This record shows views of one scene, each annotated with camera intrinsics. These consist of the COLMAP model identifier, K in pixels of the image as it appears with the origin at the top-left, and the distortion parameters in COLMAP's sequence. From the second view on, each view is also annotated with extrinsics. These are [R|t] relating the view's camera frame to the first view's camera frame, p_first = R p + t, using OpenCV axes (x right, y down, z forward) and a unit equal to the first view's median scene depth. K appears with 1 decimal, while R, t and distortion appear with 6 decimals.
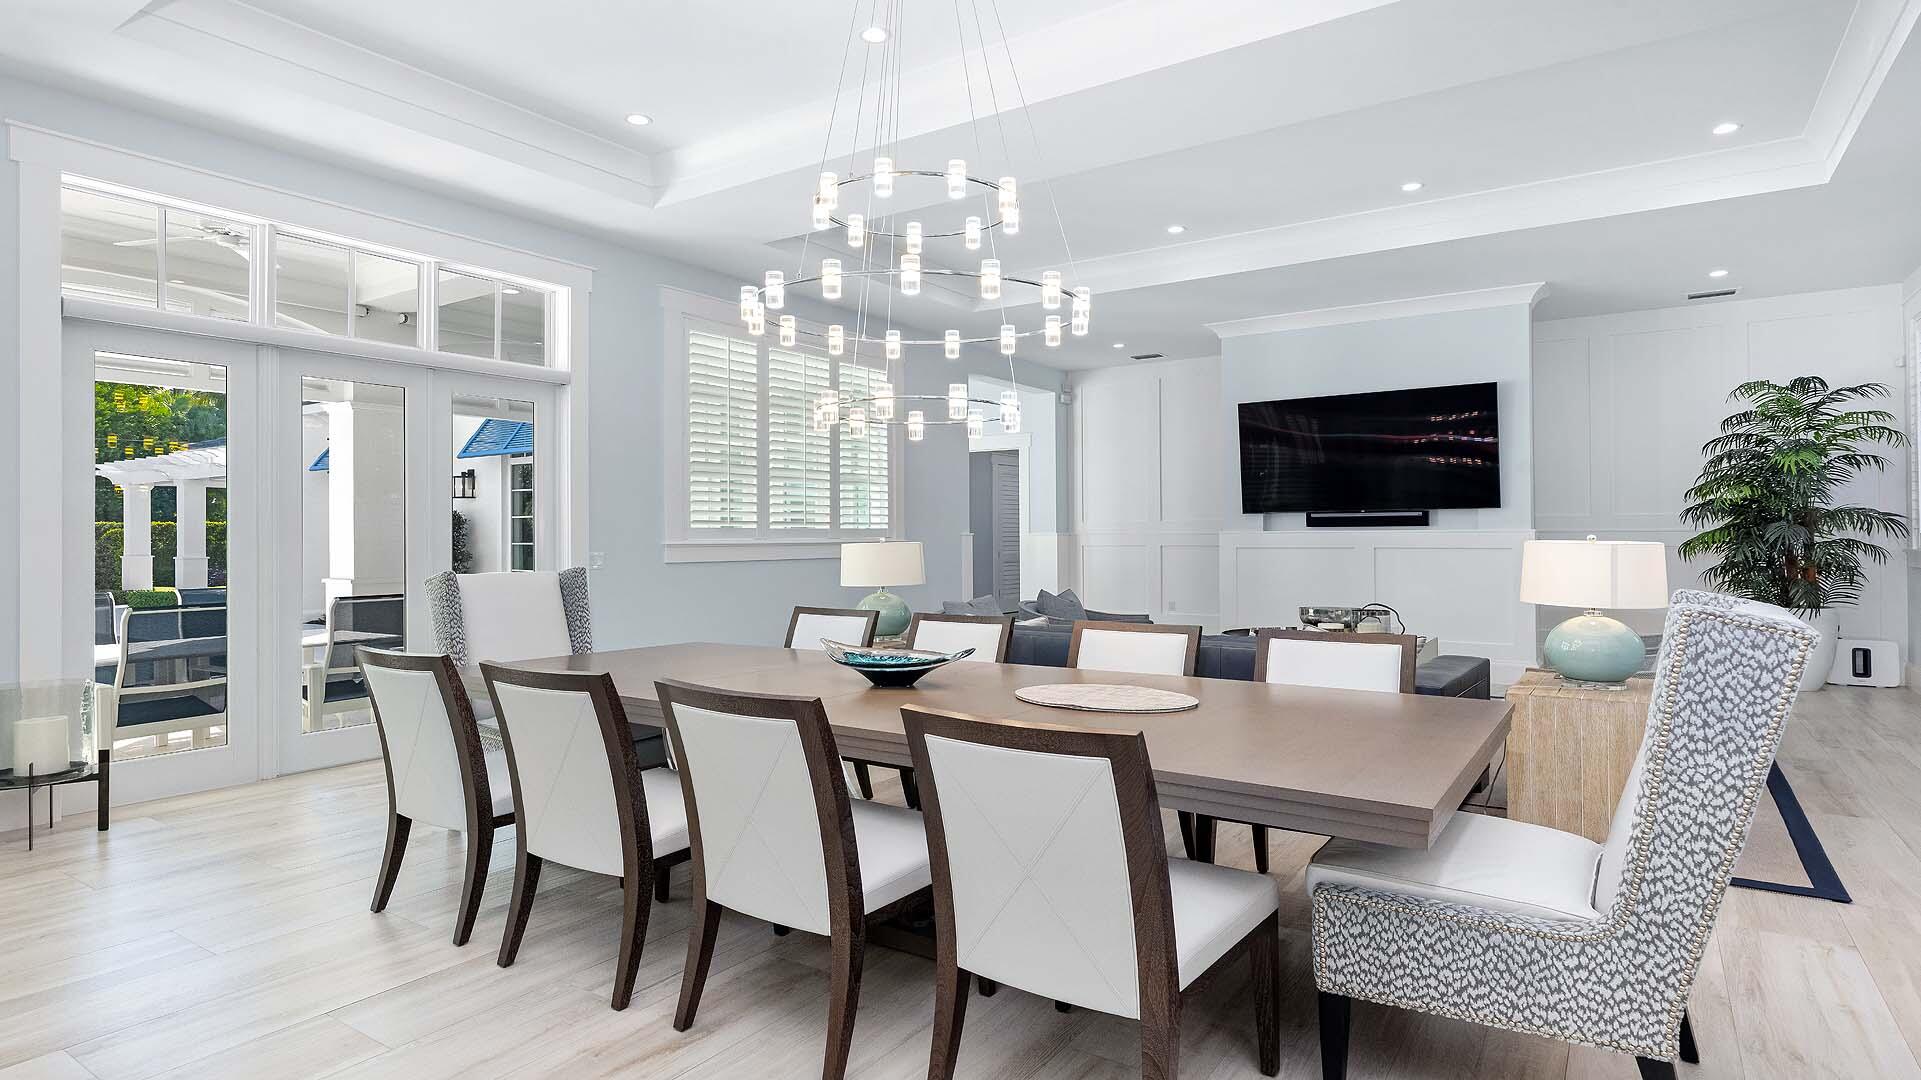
lens RADIAL K [[997.2, 0, 968.4], [0, 997.2, 532.9], [0, 0, 1]] dist [0.003188, -0.000427]
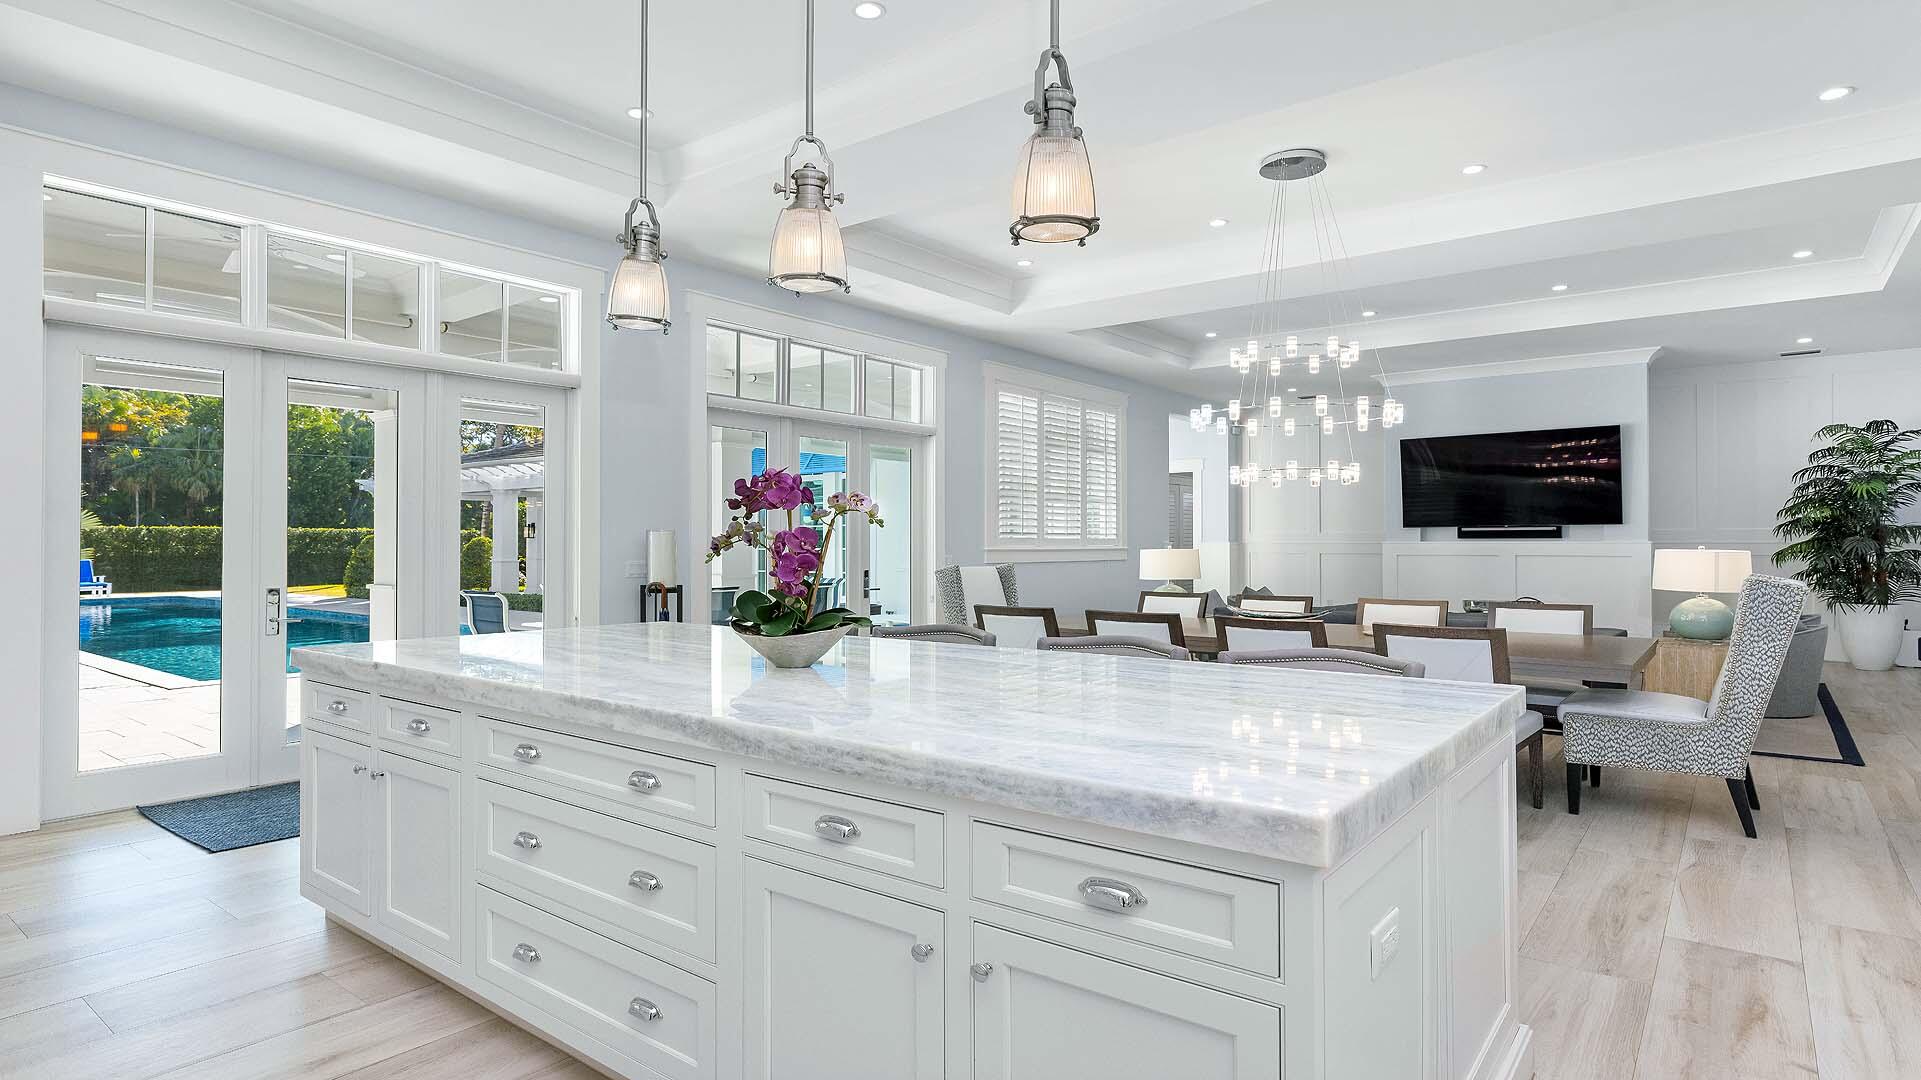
lens RADIAL K [[997.2, 0, 958.0], [0, 997.2, 538.9], [0, 0, 1]] dist [0.003188, -0.000427]
pose [[0.997084, 0.003889, -0.076213, -0.219202], [-0.004032, 0.999990, -0.001728, -0.000785], [0.076205, 0.002031, 0.997090, -0.340485]]
